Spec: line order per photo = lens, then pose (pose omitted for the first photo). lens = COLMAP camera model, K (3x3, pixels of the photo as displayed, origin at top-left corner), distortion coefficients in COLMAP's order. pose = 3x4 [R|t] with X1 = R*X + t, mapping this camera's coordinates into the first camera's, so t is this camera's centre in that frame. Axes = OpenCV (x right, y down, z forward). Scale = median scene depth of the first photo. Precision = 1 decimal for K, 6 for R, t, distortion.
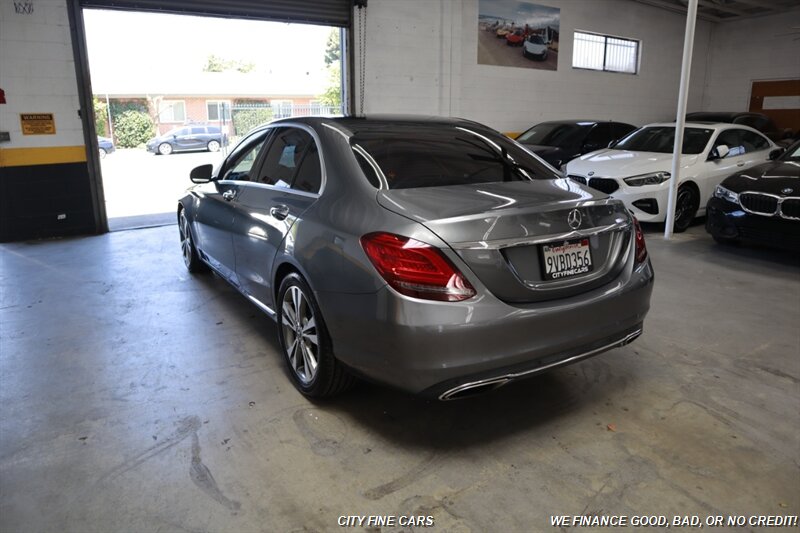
lens RADIAL K [[552.8, 0, 395.9], [0, 552.8, 269.8], [0, 0, 1]] dist [-0.123028, 0.073724]
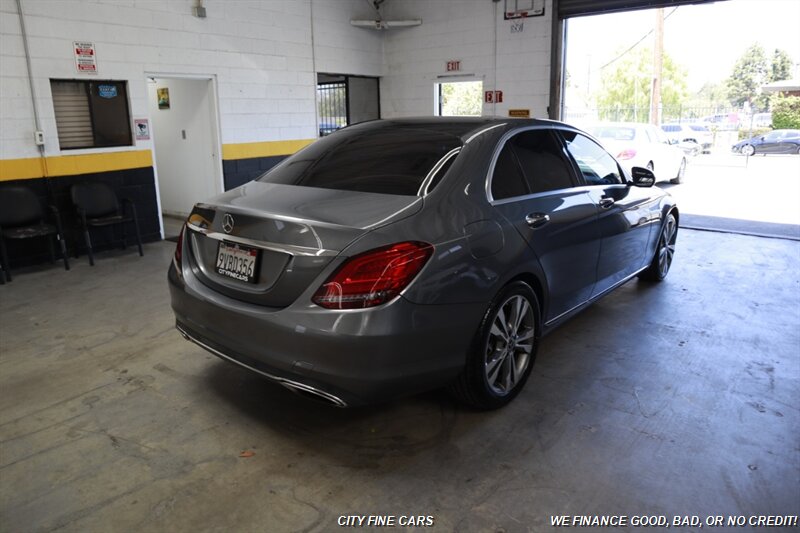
lens RADIAL K [[552.8, 0, 395.7], [0, 552.8, 266.4], [0, 0, 1]] dist [-0.123028, 0.073724]
pose [[0.307896, 0.244270, -0.919528, 1.327657], [-0.237113, 0.955685, 0.174480, -0.257412], [0.921400, 0.164310, 0.352171, 0.894292]]
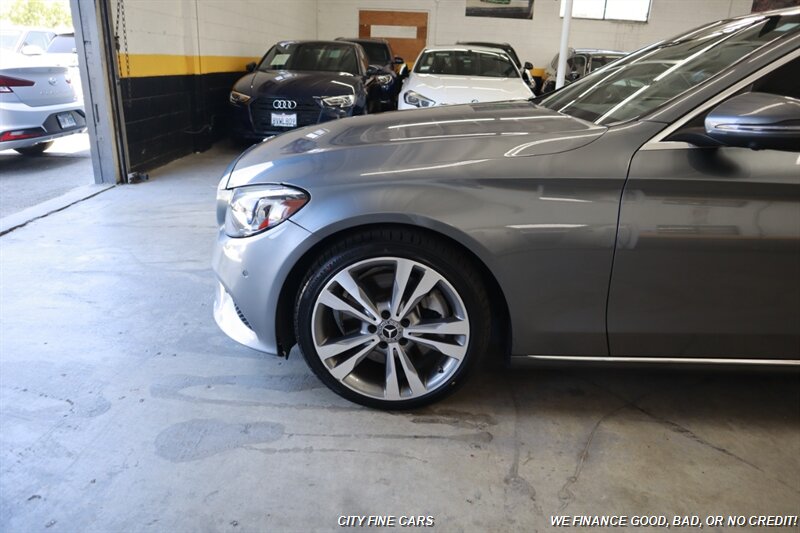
lens RADIAL K [[552.8, 0, 397.8], [0, 552.8, 264.3], [0, 0, 1]] dist [-0.123028, 0.073724]
pose [[0.573112, -0.261500, 0.776634, -1.354964], [0.179646, 0.964758, 0.192275, -0.337634], [-0.799544, 0.029324, 0.599891, 1.692696]]
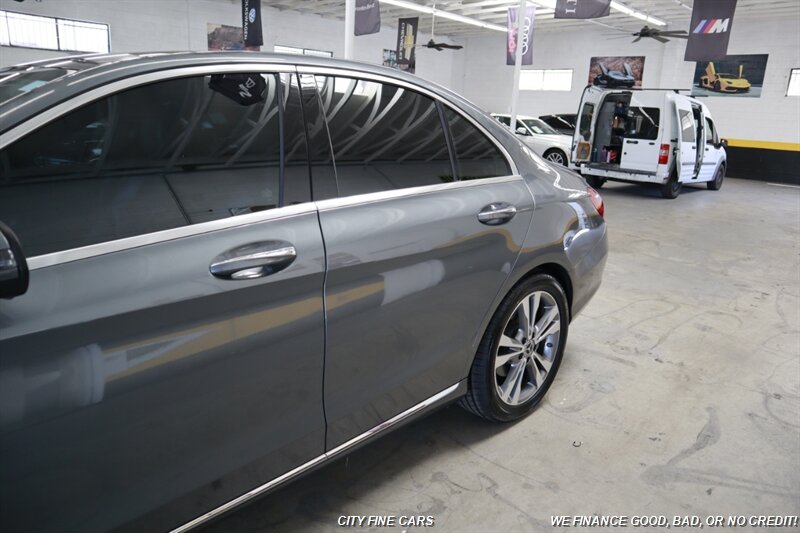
lens RADIAL K [[552.8, 0, 394.7], [0, 552.8, 268.1], [0, 0, 1]] dist [-0.123028, 0.073724]
pose [[-0.218608, -0.269805, 0.937772, -1.004890], [0.216198, 0.923741, 0.316167, -0.341717], [-0.951561, 0.271861, -0.143606, 1.487286]]
